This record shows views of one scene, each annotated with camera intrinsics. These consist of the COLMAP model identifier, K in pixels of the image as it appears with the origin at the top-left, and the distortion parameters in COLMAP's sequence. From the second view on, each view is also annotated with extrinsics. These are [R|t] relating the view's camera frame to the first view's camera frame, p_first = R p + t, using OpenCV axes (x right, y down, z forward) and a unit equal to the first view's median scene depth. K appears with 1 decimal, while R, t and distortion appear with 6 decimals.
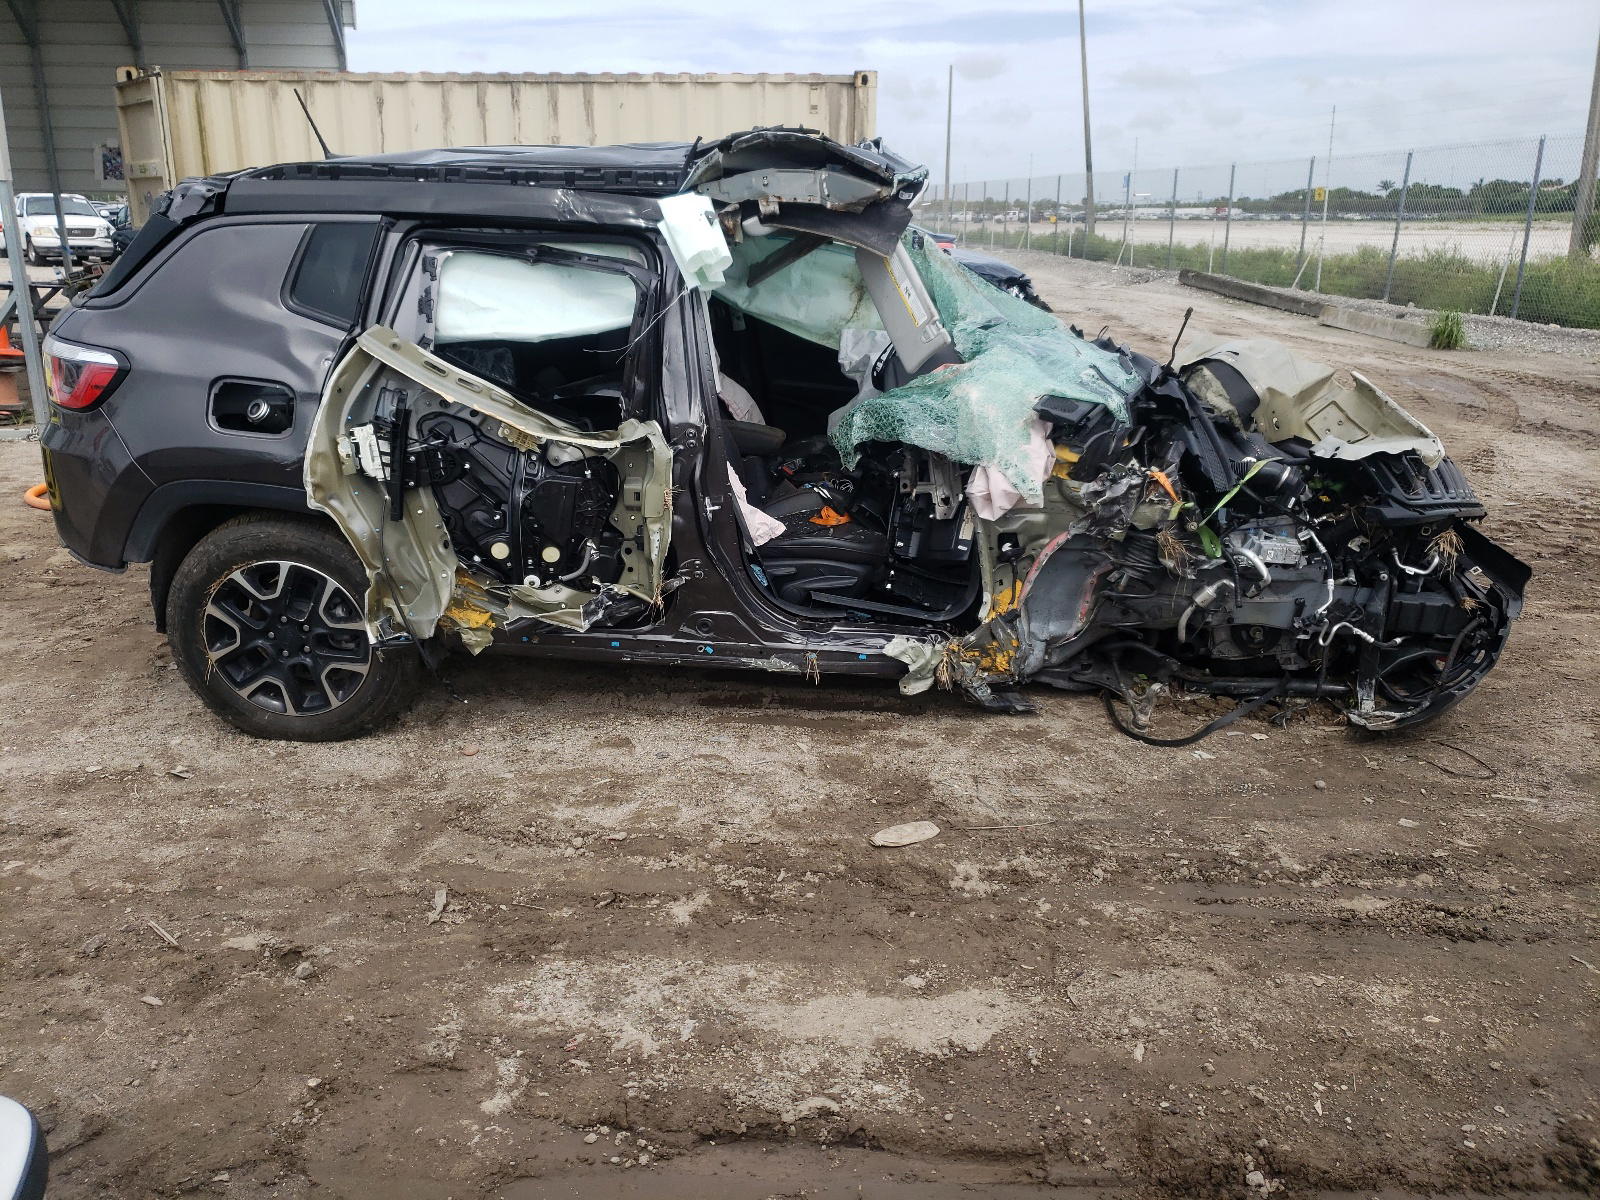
lens RADIAL K [[1224.3, 0, 802.5], [0, 1224.3, 591.7], [0, 0, 1]] dist [0.007609, 0.002721]
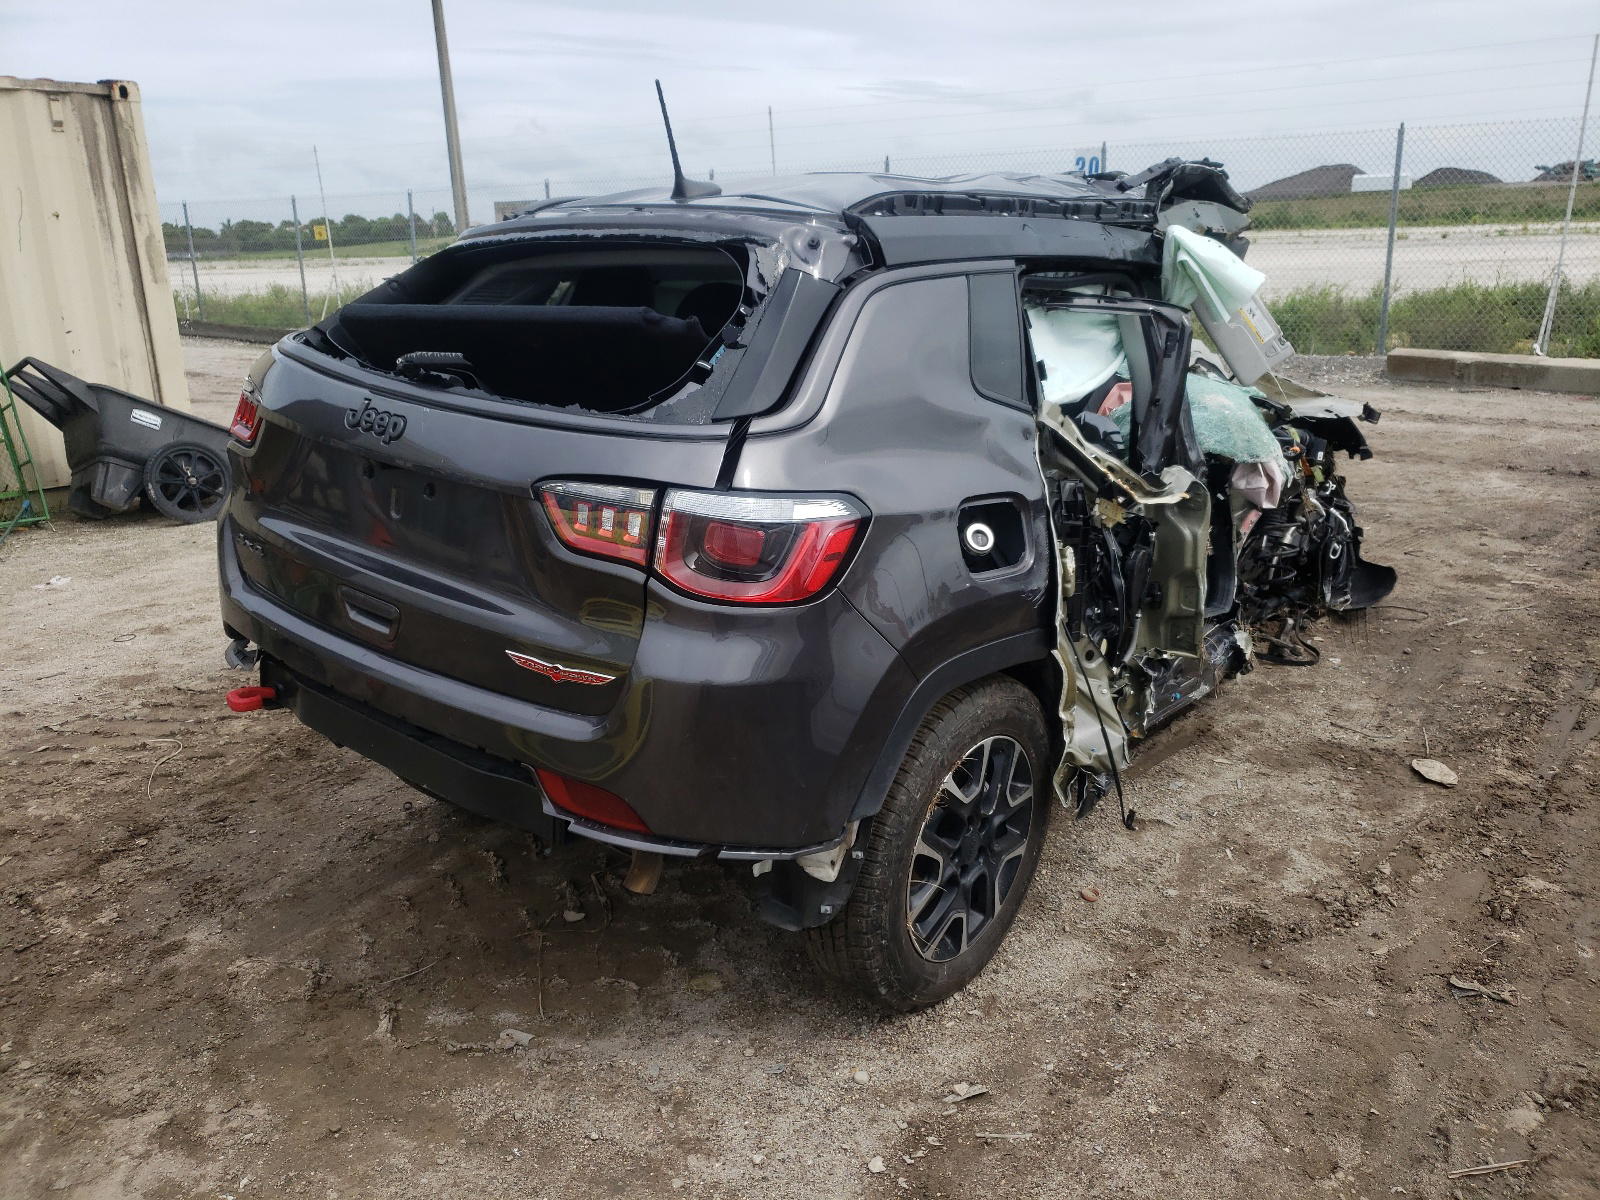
lens RADIAL K [[1224.3, 0, 813.2], [0, 1224.3, 604.4], [0, 0, 1]] dist [0.007609, 0.002721]
pose [[0.621010, -0.243311, 0.745082, -0.947359], [0.257941, 0.961089, 0.098861, -0.188286], [-0.740144, 0.130794, 0.659606, 0.557202]]
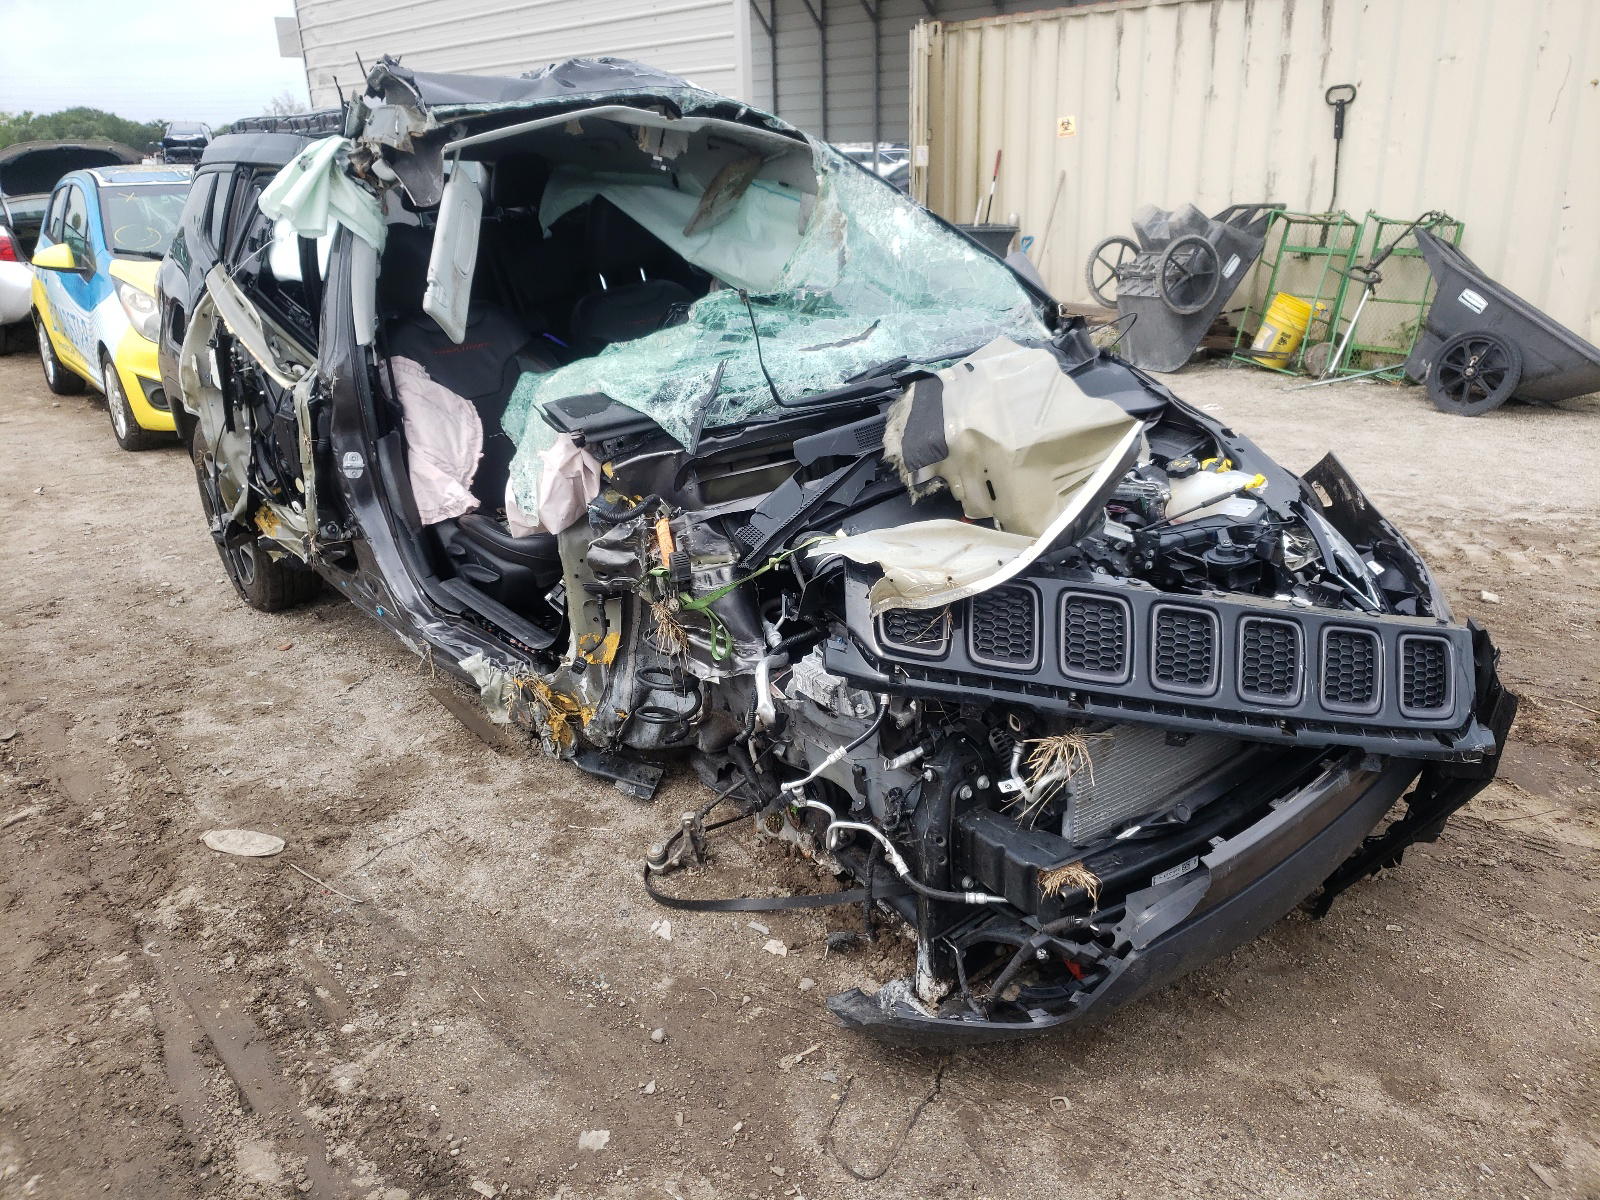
lens RADIAL K [[1224.3, 0, 801.2], [0, 1224.3, 606.0], [0, 0, 1]] dist [0.007609, 0.002721]
pose [[0.661167, 0.241247, -0.710393, 0.833268], [-0.200498, 0.969267, 0.142555, -0.162396], [0.722952, 0.048179, 0.689217, 0.563871]]
